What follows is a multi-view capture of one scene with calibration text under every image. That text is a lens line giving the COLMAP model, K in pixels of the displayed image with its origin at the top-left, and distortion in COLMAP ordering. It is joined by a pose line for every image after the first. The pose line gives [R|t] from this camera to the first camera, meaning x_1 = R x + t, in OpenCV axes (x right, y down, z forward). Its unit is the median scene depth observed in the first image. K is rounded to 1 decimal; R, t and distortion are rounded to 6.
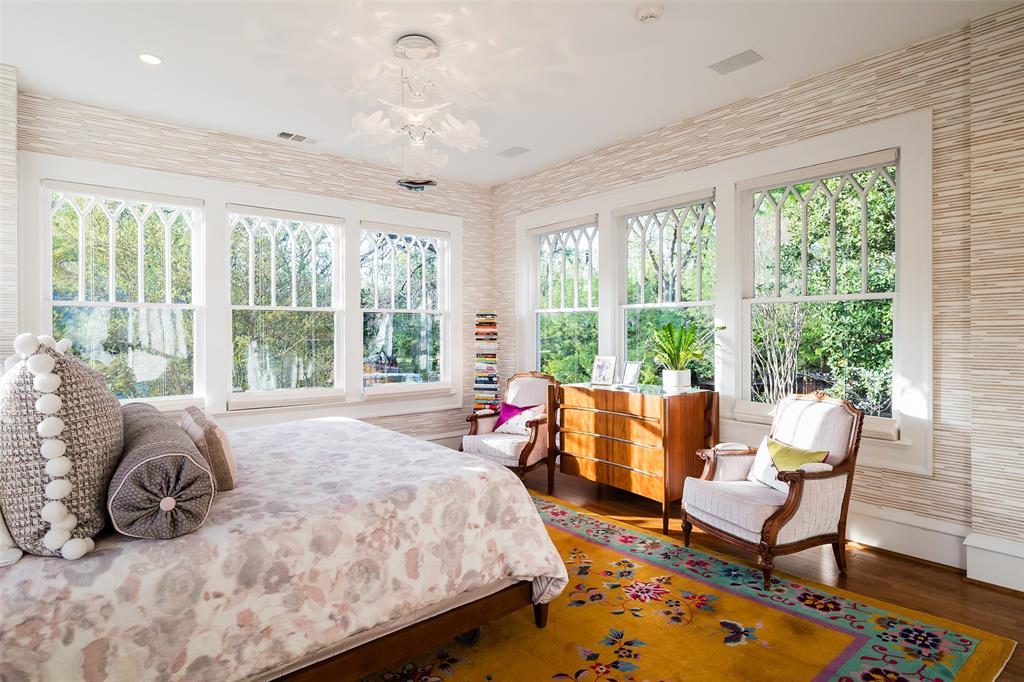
lens RADIAL K [[543.3, 0, 561.2], [0, 543.3, 332.1], [0, 0, 1]] dist [-0.003508, 0.002781]
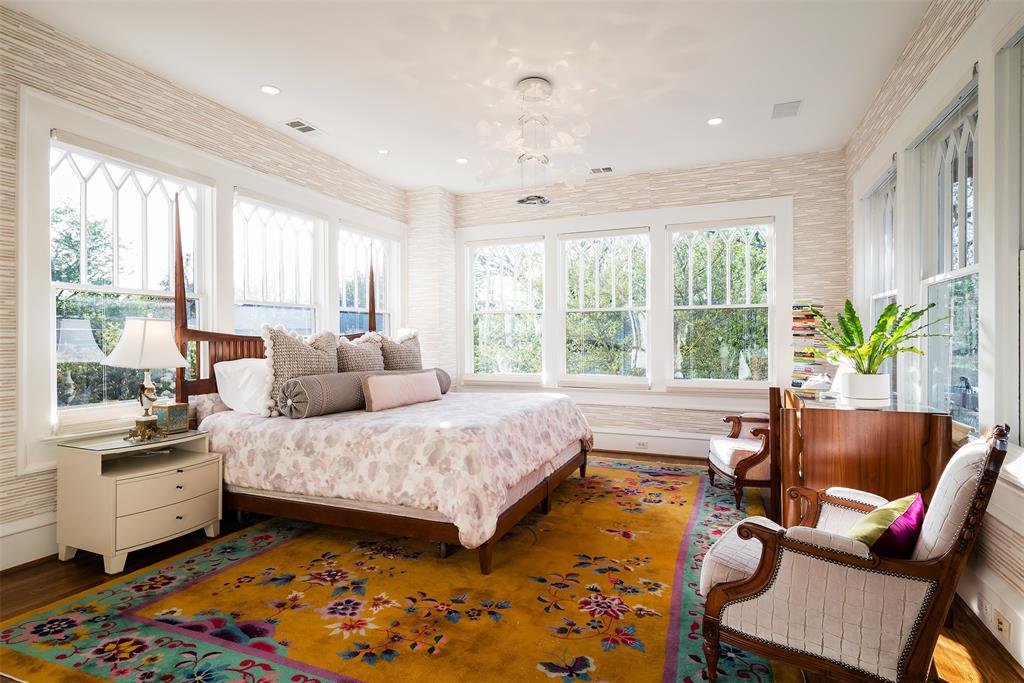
lens RADIAL K [[543.3, 0, 517.7], [0, 543.3, 341.5], [0, 0, 1]] dist [-0.003508, 0.002781]
pose [[0.444362, 0.004259, -0.895837, 1.007553], [0.001405, 0.999984, 0.005452, 0.042991], [0.895846, -0.003682, 0.444349, 0.543054]]
